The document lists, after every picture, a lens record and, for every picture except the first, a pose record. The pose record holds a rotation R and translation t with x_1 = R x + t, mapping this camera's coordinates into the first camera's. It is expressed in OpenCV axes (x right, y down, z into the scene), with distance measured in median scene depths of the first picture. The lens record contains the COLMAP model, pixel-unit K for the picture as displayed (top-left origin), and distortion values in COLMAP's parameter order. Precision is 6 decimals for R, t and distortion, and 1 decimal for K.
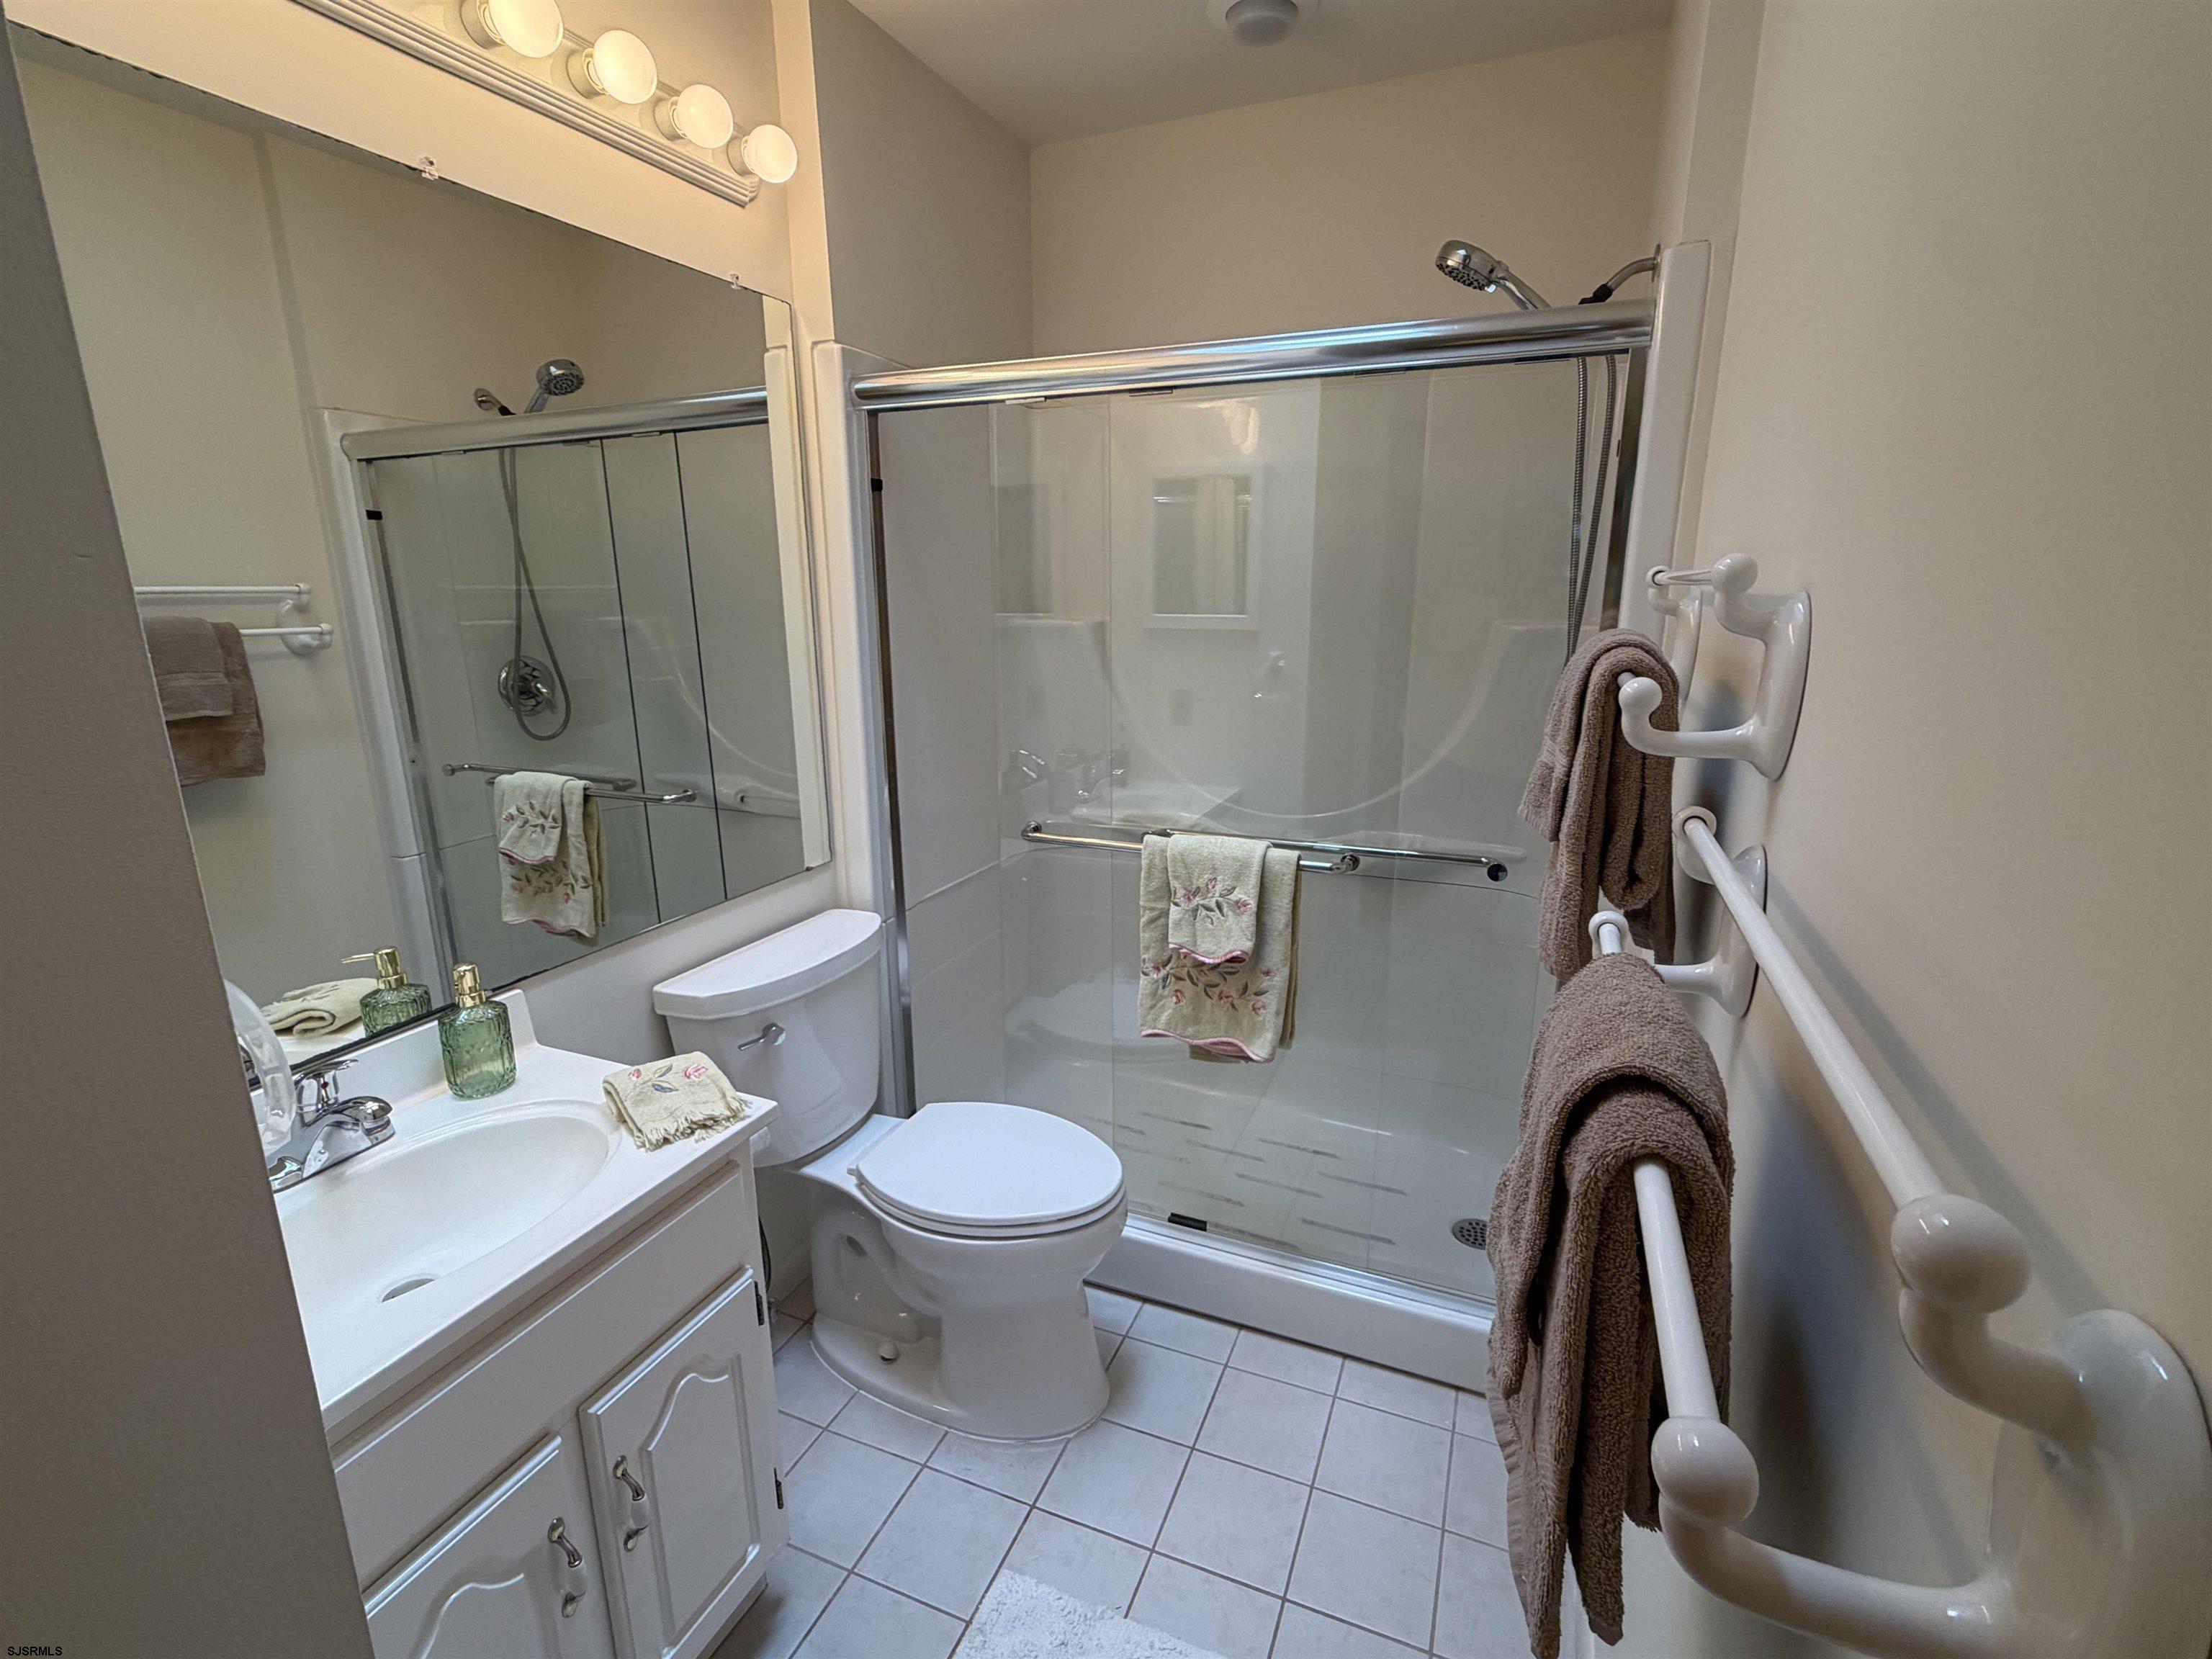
lens RADIAL K [[1005.5, 0, 1102.9], [0, 1005.5, 840.6], [0, 0, 1]] dist [0.000824, 0.000717]
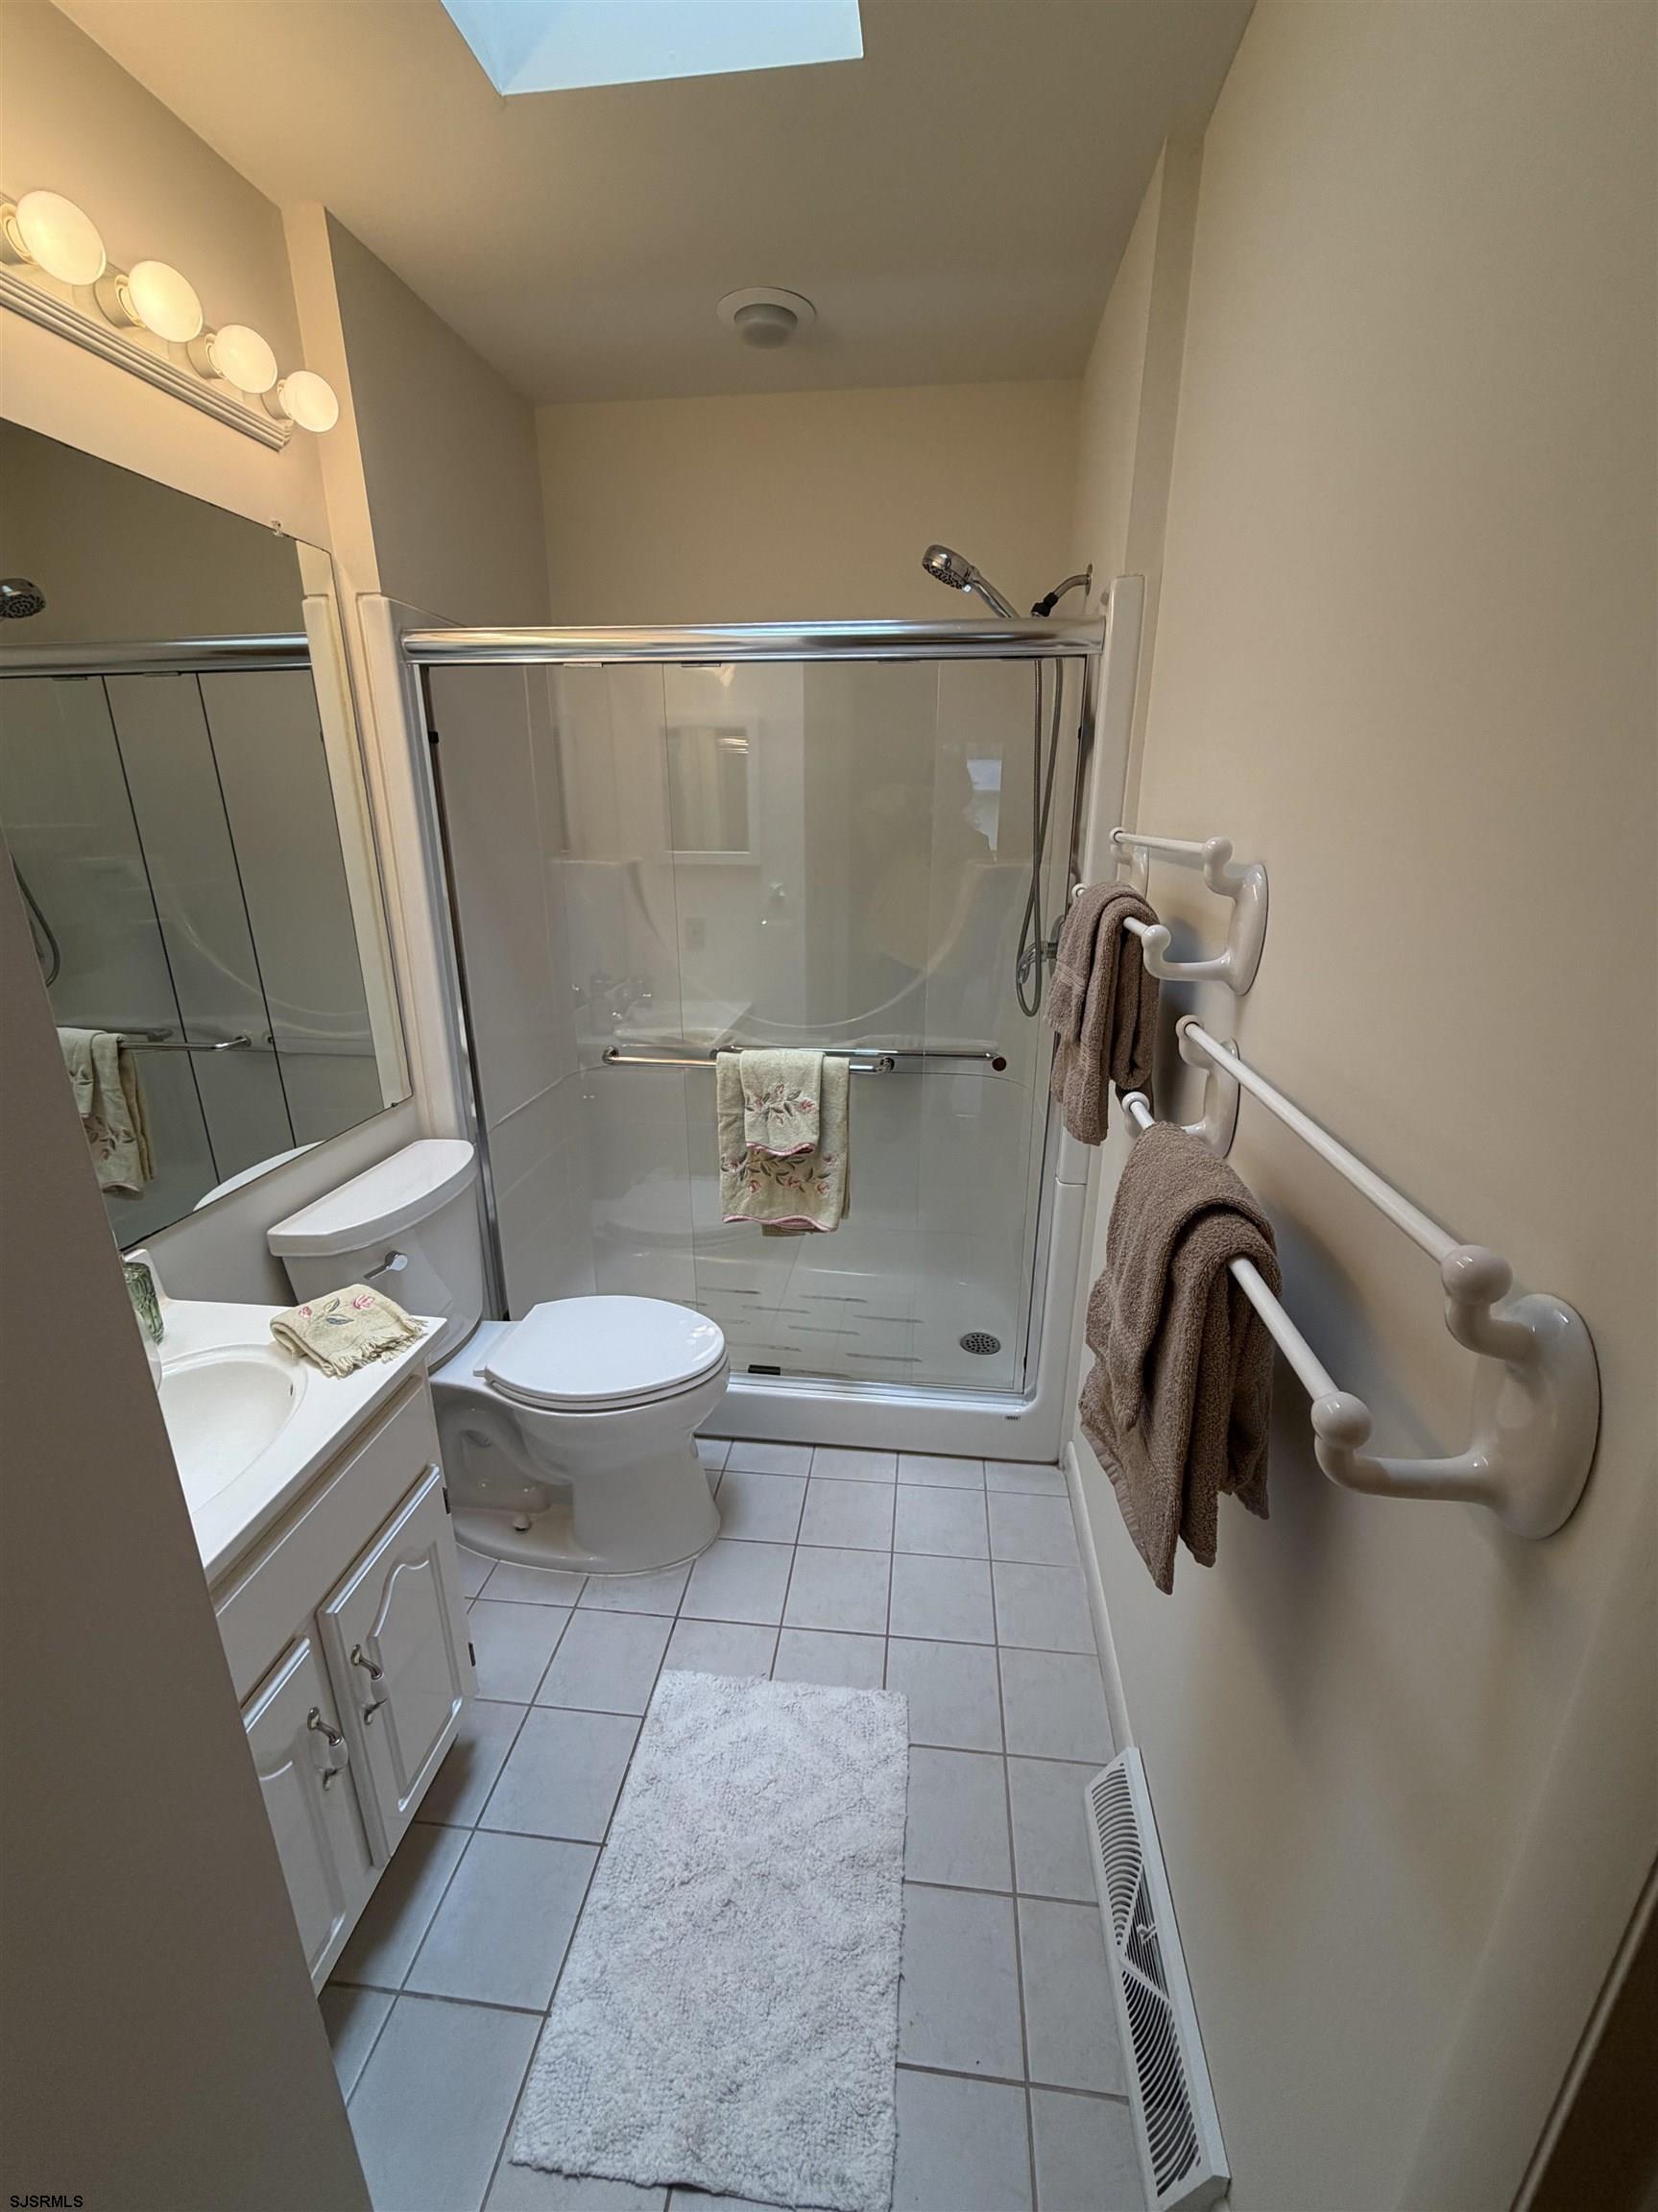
lens RADIAL K [[897.9, 0, 829.0], [0, 897.9, 1106.0], [0, 0, 1]] dist [0.002254, 0.000528]
pose [[0.959641, -0.083476, 0.268554, -0.123702], [0.064309, 0.994766, 0.079406, -0.019183], [-0.273777, -0.058931, 0.959986, -0.043327]]
